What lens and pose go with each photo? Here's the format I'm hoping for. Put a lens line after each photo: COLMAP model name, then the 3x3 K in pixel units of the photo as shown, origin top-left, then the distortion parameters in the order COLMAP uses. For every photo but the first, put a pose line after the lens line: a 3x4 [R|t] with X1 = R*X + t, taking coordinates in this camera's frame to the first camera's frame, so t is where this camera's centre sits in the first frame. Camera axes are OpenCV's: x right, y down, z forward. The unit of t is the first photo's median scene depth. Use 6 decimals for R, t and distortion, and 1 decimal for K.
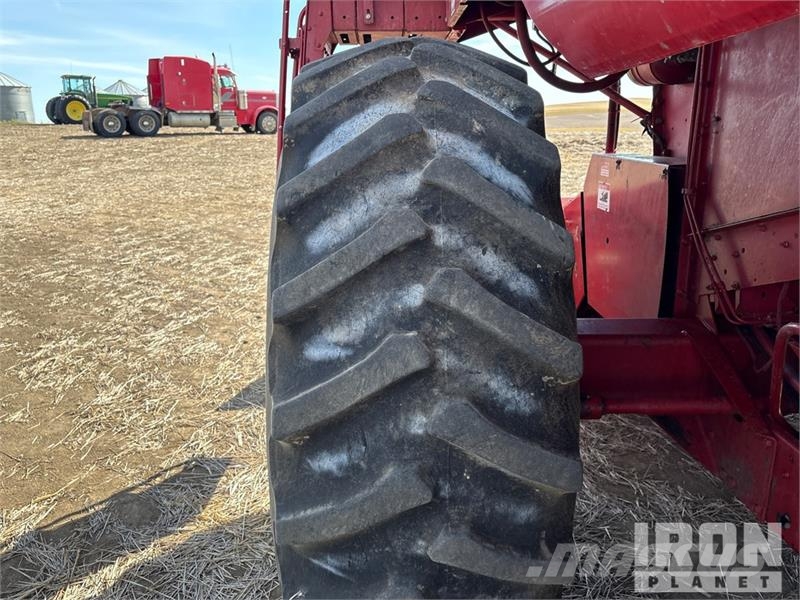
lens RADIAL K [[609.8, 0, 398.2], [0, 609.8, 302.8], [0, 0, 1]] dist [0.043801, -0.043452]
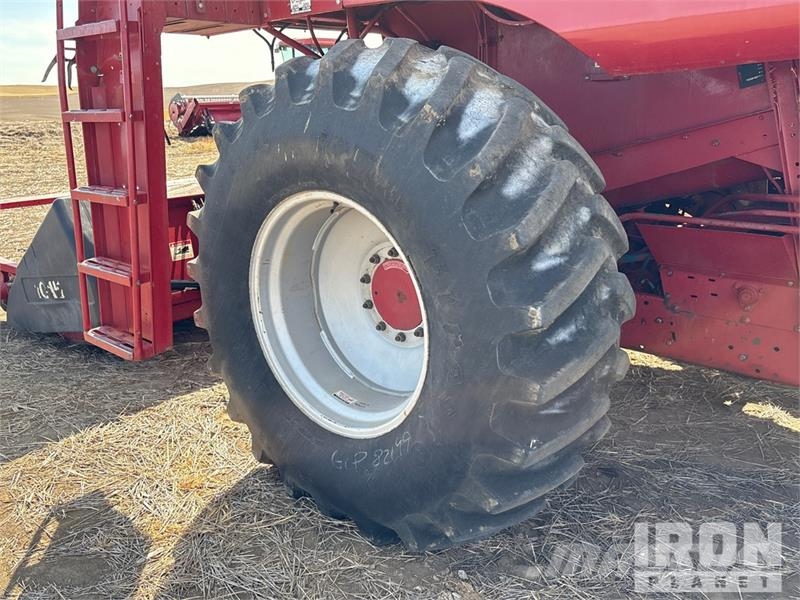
lens RADIAL K [[609.8, 0, 397.5], [0, 609.8, 297.3], [0, 0, 1]] dist [0.043801, -0.043452]
pose [[0.746471, -0.225732, 0.625960, -1.317267], [0.204439, 0.973004, 0.107084, -0.069423], [-0.633234, 0.048036, 0.772468, 0.100190]]
